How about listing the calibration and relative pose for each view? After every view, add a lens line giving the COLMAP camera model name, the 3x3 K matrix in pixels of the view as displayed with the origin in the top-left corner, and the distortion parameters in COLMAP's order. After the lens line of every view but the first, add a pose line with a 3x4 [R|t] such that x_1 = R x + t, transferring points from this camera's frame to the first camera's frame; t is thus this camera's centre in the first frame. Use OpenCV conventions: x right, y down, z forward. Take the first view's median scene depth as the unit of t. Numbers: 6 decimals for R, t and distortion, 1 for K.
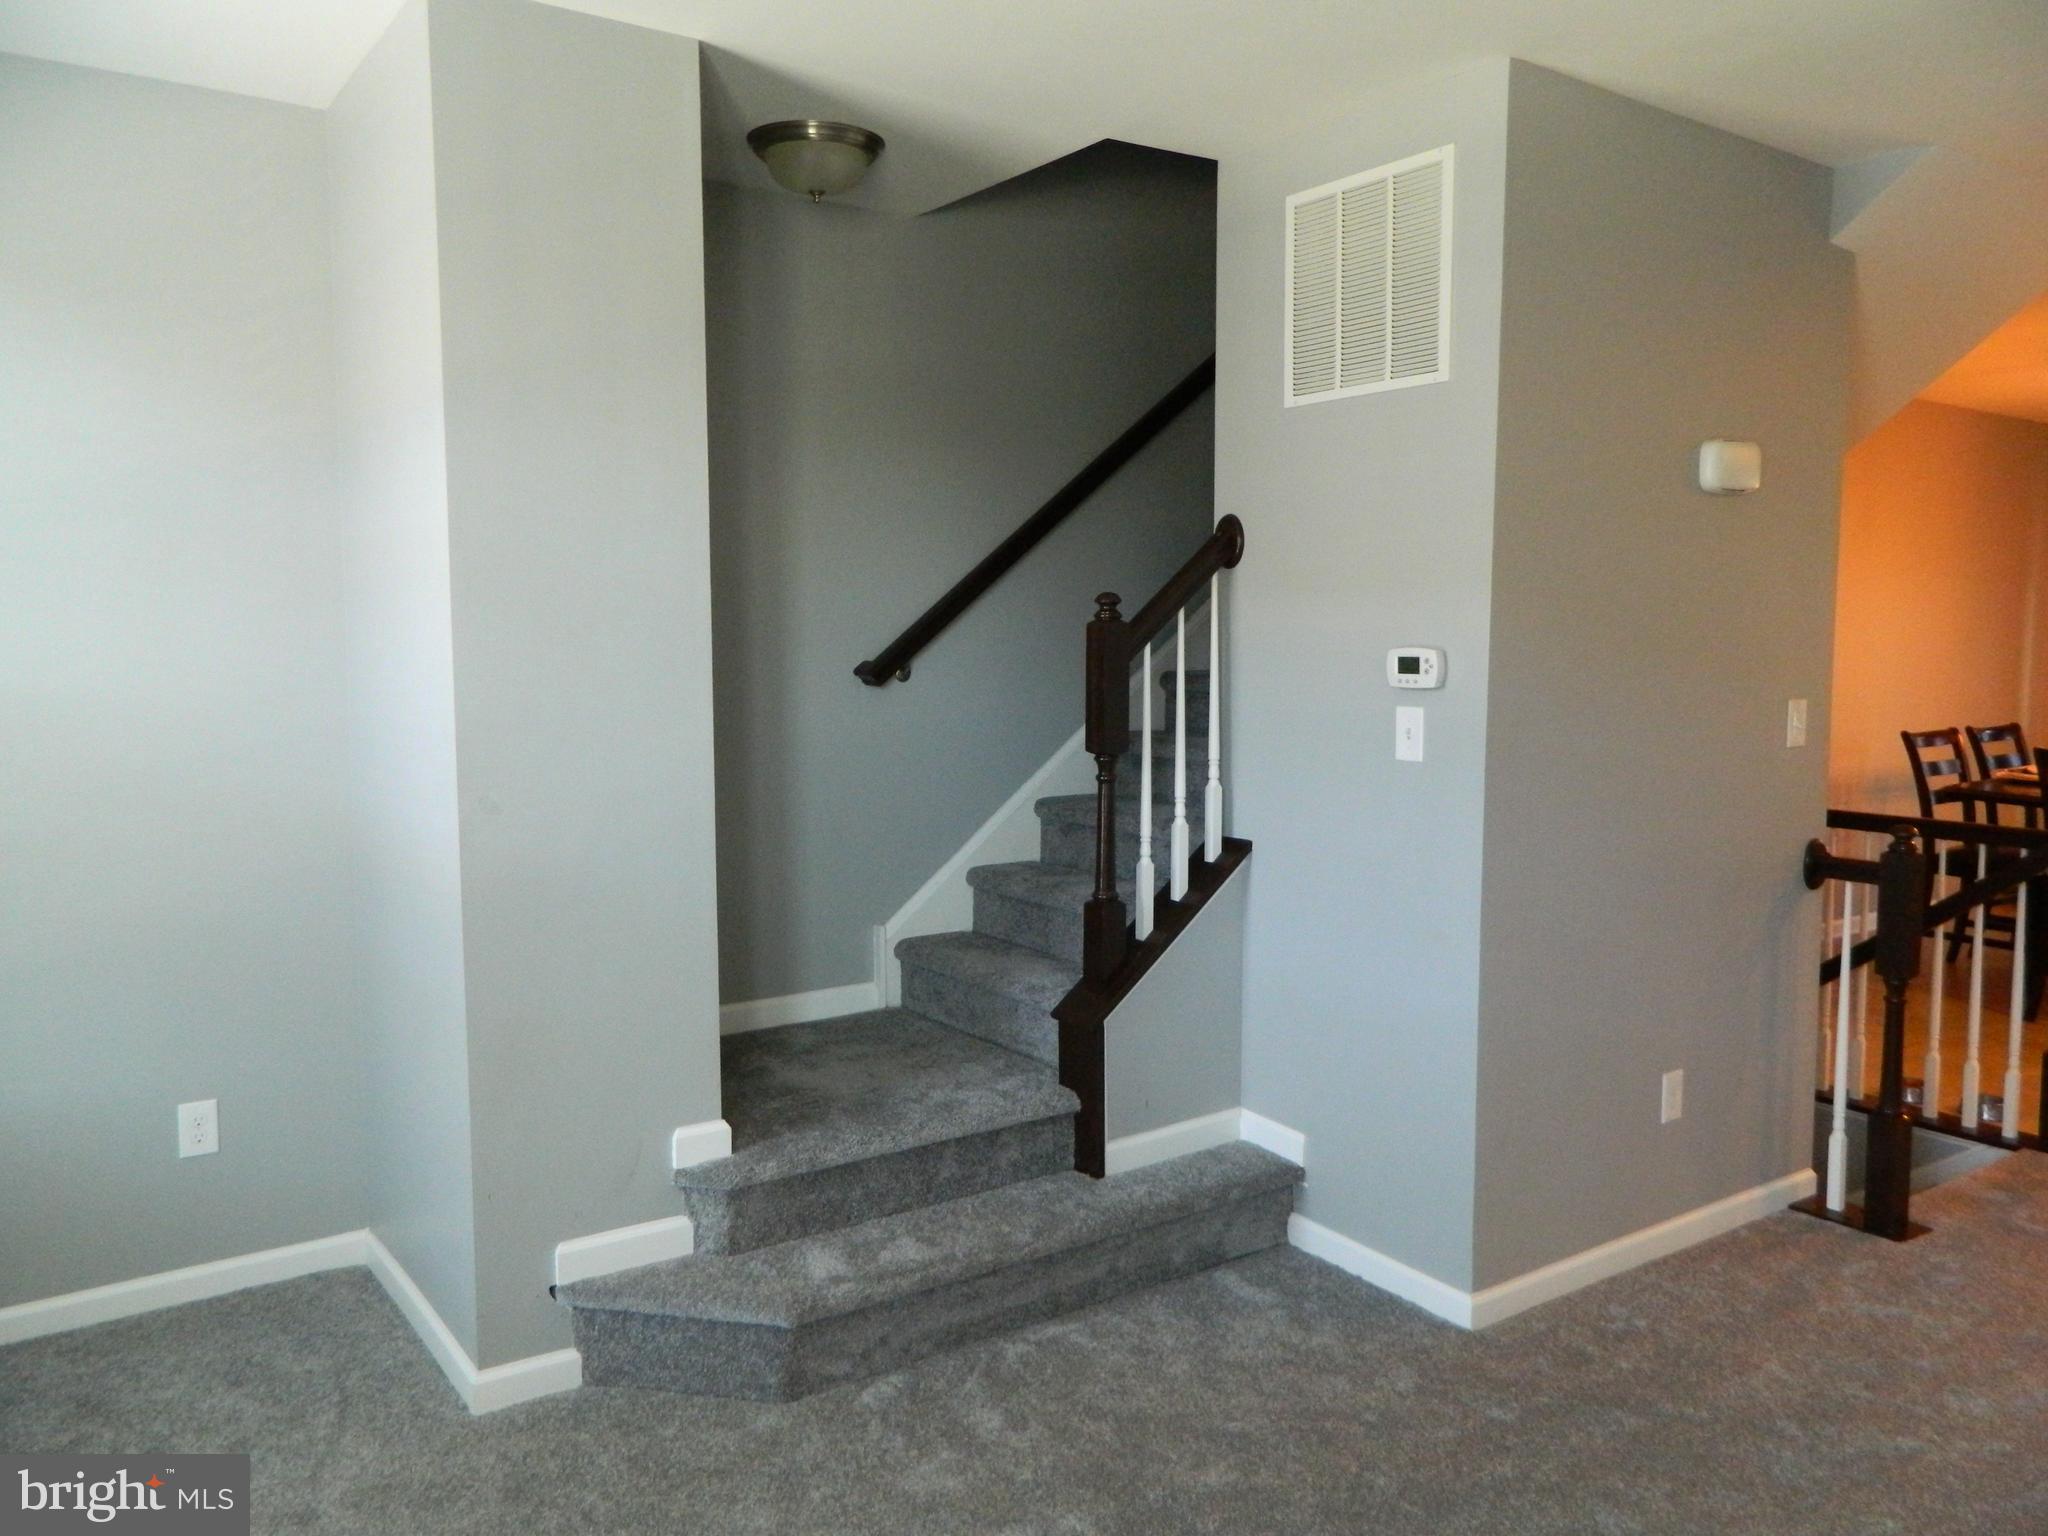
lens RADIAL K [[1557.9, 0, 1028.7], [0, 1557.9, 762.4], [0, 0, 1]] dist [0.029068, -0.015098]
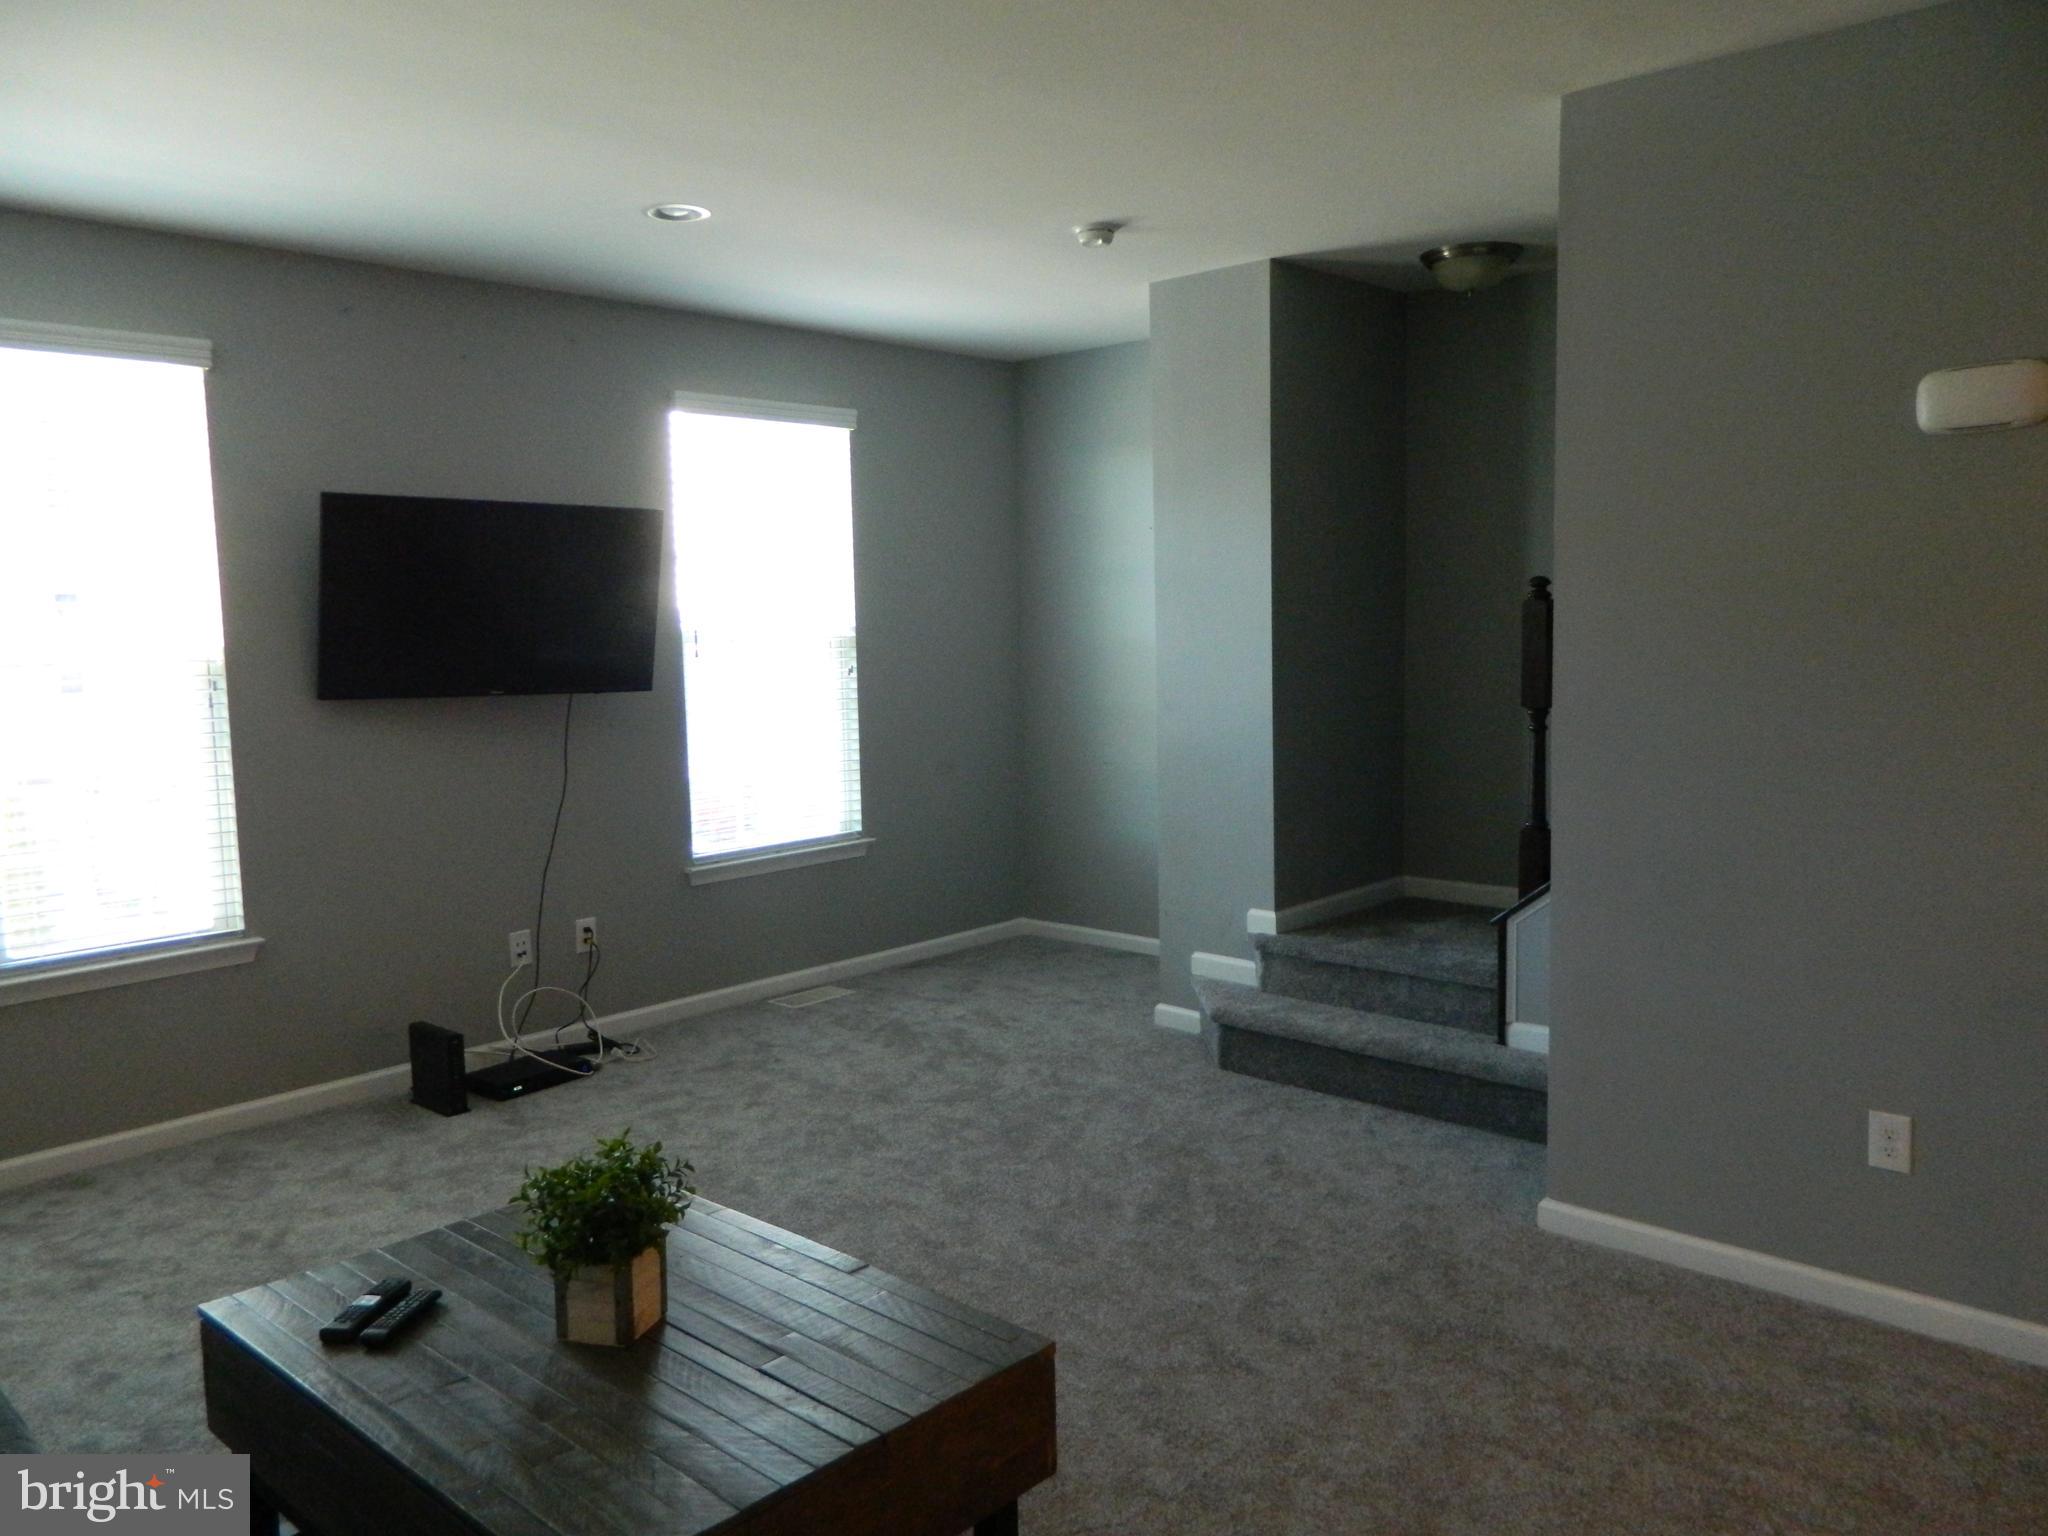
lens RADIAL K [[1557.9, 0, 1034.1], [0, 1557.9, 766.2], [0, 0, 1]] dist [0.029068, -0.015098]
pose [[0.201351, 0.089570, -0.975415, 1.241477], [-0.071668, 0.994488, 0.076528, -0.026432], [0.976894, 0.054497, 0.206661, 0.383739]]
